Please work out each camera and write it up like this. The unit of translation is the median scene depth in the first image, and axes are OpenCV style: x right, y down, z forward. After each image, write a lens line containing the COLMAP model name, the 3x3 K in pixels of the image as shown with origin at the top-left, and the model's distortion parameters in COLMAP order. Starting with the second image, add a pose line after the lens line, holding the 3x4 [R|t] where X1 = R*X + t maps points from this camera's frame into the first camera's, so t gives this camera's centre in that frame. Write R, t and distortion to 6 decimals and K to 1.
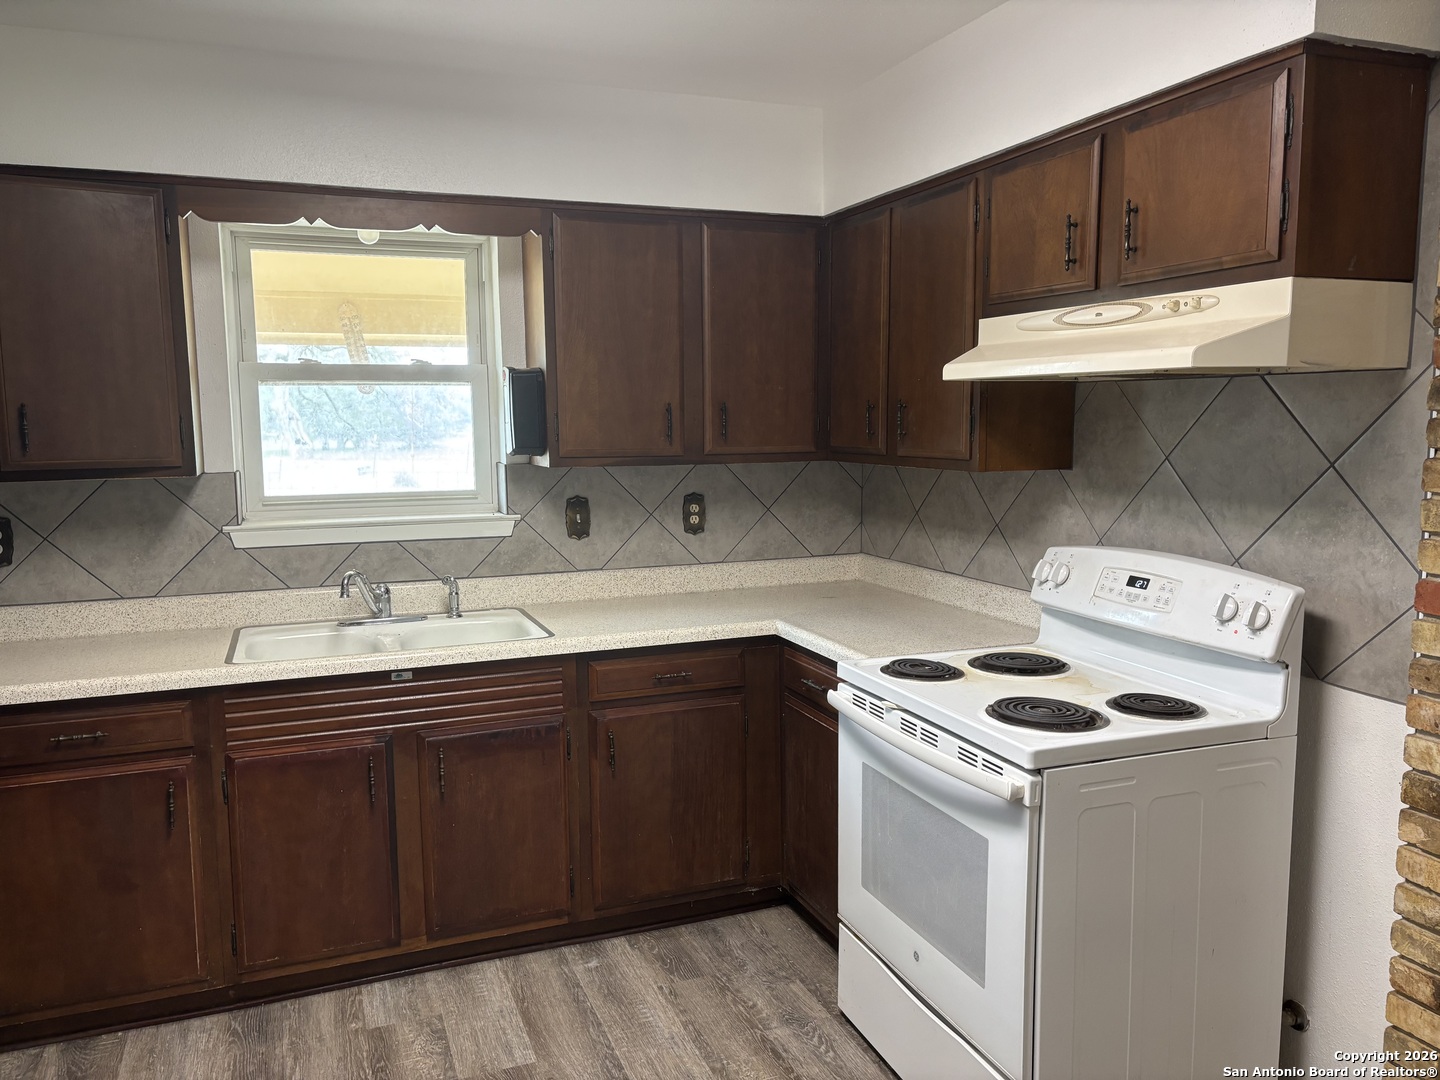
lens RADIAL K [[1046.9, 0, 723.1], [0, 1046.9, 546.3], [0, 0, 1]] dist [-0.001978, -0.036441]
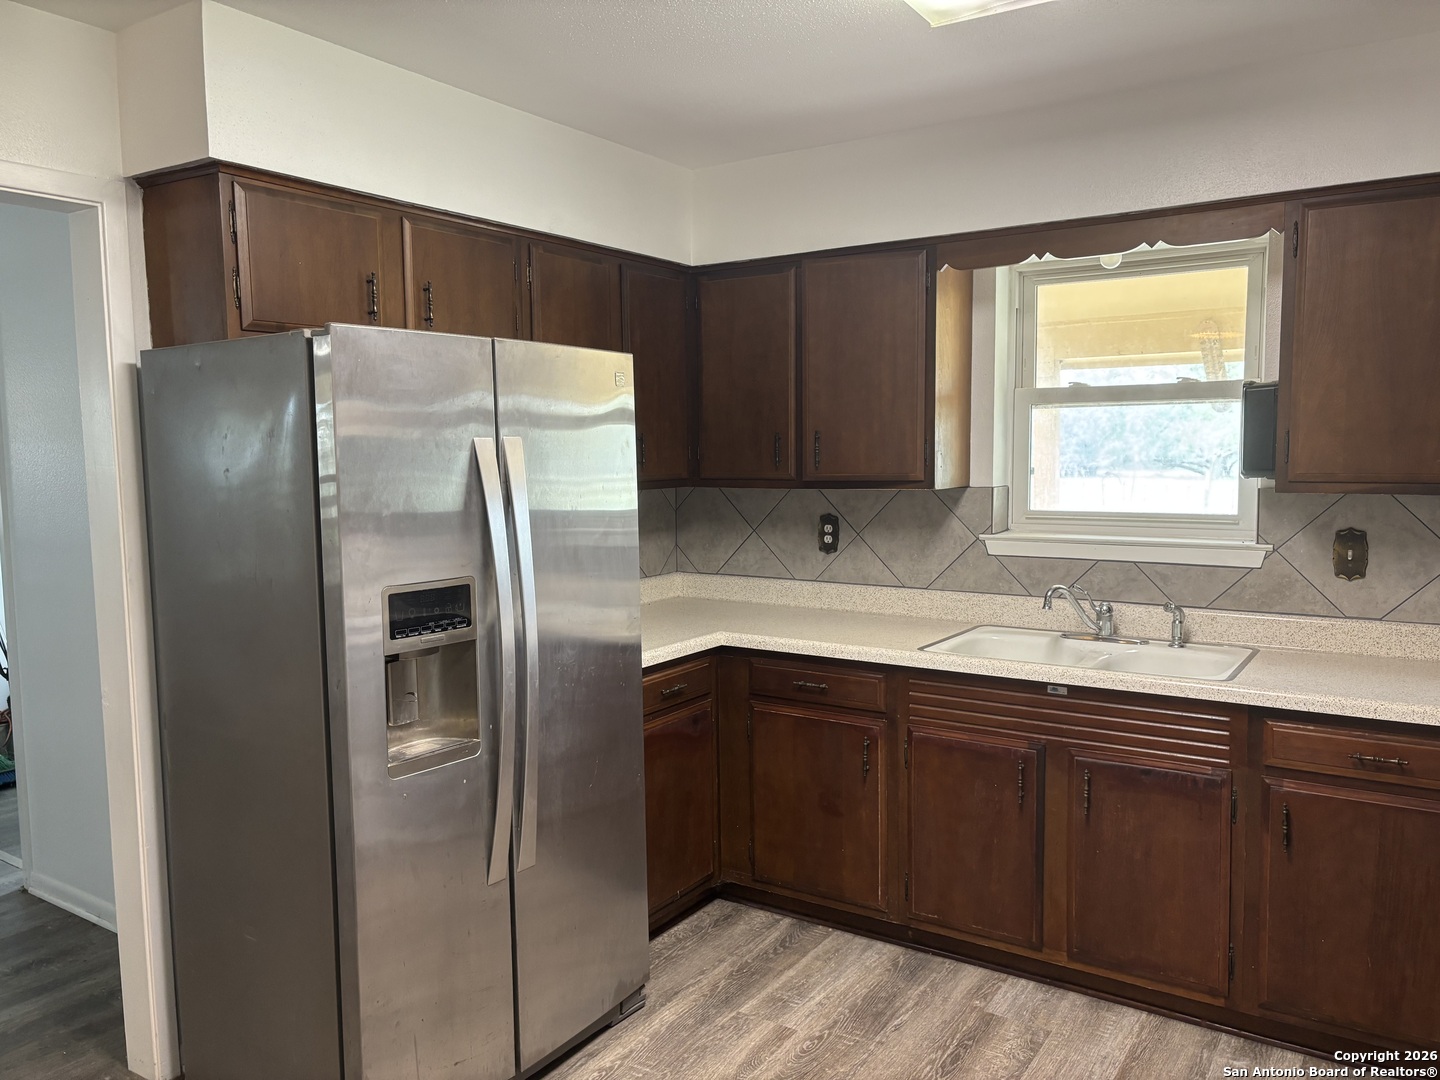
lens RADIAL K [[1046.9, 0, 717.9], [0, 1046.9, 535.3], [0, 0, 1]] dist [-0.001978, -0.036441]
pose [[0.550109, 0.067887, -0.832329, 0.323520], [-0.090048, 0.995701, 0.021696, -0.017481], [0.830224, 0.063015, 0.553857, 0.135454]]
